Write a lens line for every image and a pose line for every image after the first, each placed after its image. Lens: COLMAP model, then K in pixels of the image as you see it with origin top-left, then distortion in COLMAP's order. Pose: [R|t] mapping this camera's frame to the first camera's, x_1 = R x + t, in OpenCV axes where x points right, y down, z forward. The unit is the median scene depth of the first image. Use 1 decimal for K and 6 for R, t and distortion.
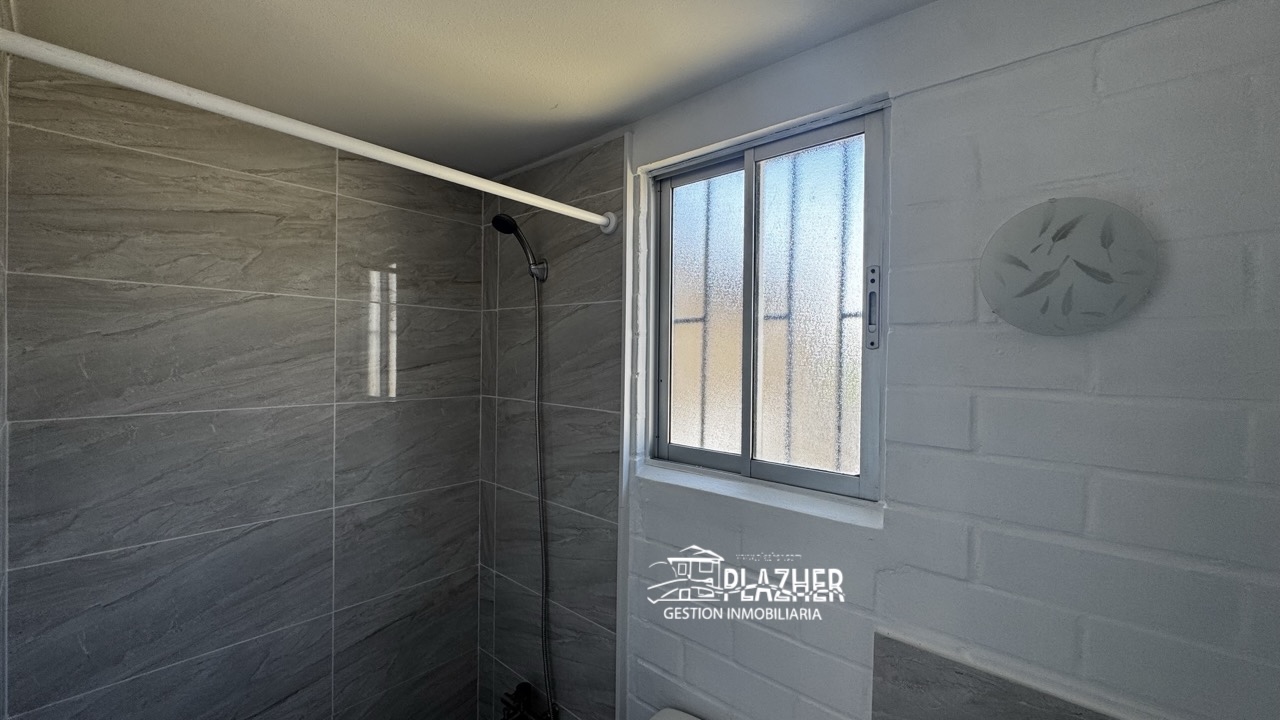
lens RADIAL K [[512.0, 0, 640.0], [0, 512.0, 360.0], [0, 0, 1]] dist [-0.003187, -0.000065]
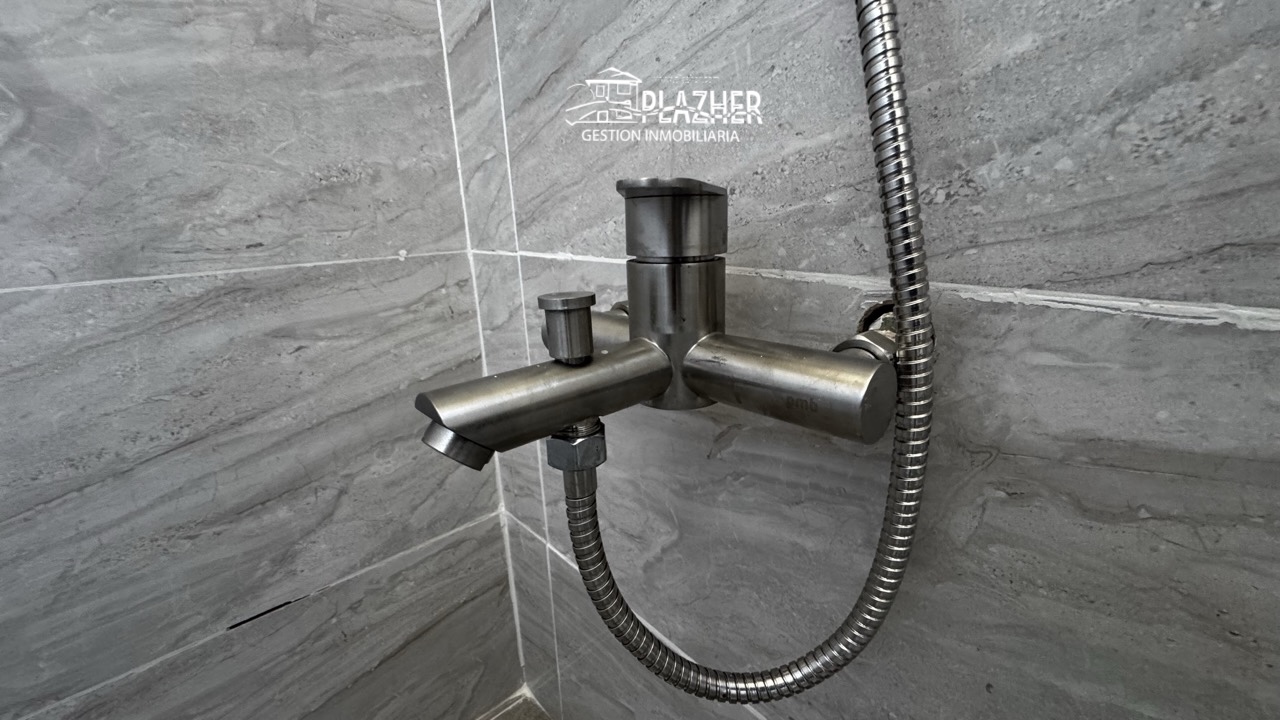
lens RADIAL K [[512.0, 0, 640.0], [0, 512.0, 360.0], [0, 0, 1]] dist [-0.003187, -0.000065]
pose [[0.992147, -0.016314, -0.124006, -0.220743], [0.049406, 0.961945, 0.268738, 0.646296], [0.114903, -0.272755, 0.955198, 0.850023]]
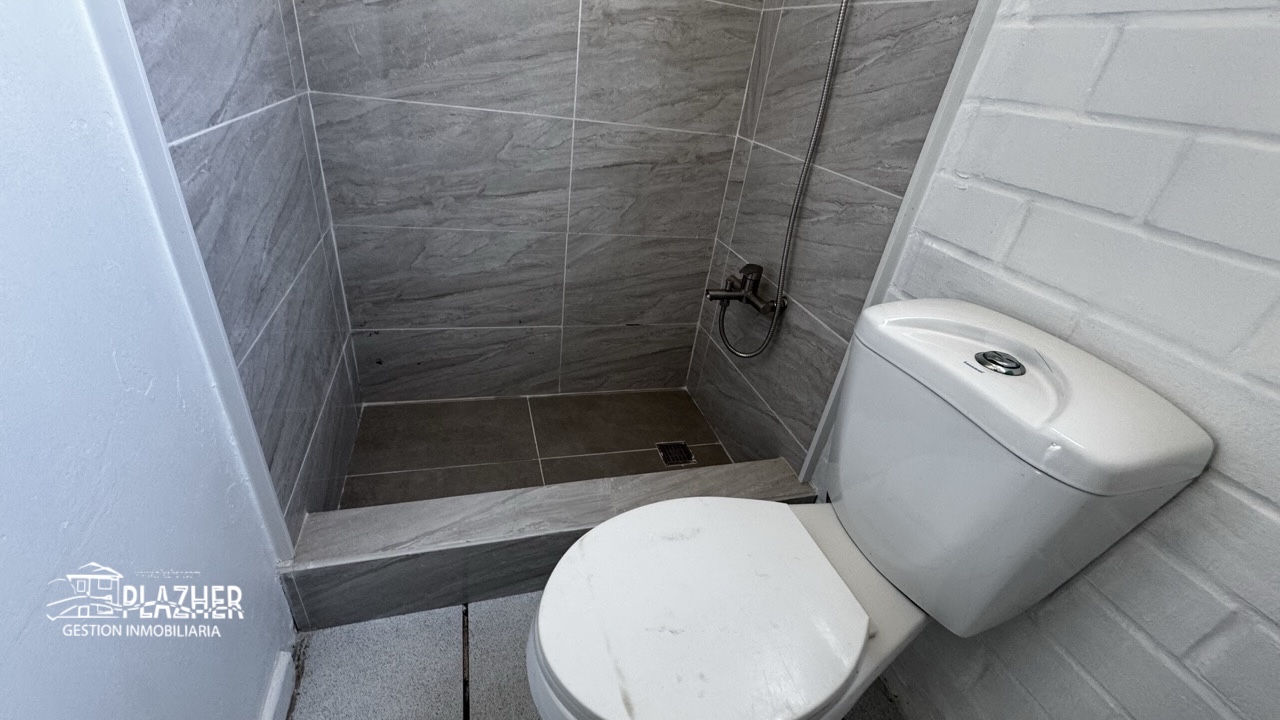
lens RADIAL K [[512.0, 0, 640.0], [0, 512.0, 360.0], [0, 0, 1]] dist [-0.003187, -0.000065]
pose [[0.844427, 0.347314, -0.407819, 0.007216], [-0.118738, 0.863745, 0.489741, 0.384890], [0.522345, -0.365127, 0.770609, 0.206576]]
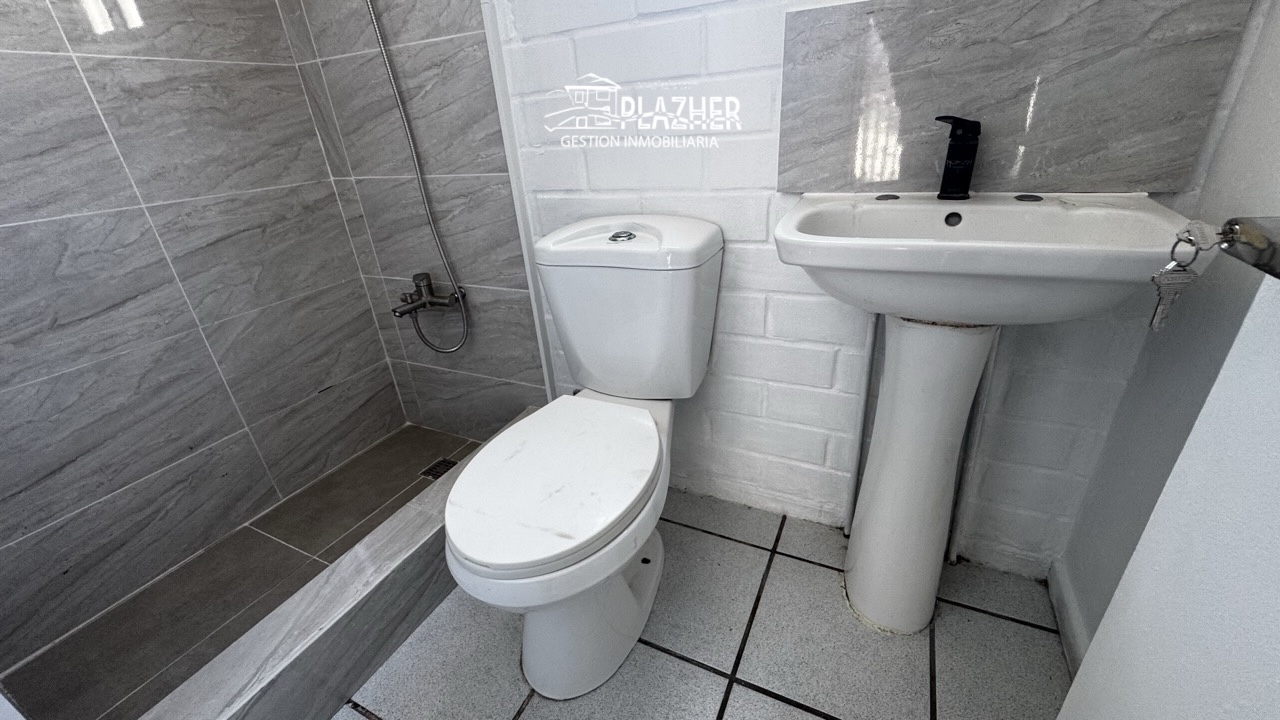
lens RADIAL K [[512.0, 0, 640.0], [0, 512.0, 360.0], [0, 0, 1]] dist [-0.003187, -0.000065]
pose [[0.960939, -0.187506, 0.203561, -0.061972], [0.086897, 0.902737, 0.421324, 0.419928], [-0.262763, -0.387178, 0.883770, 0.004298]]
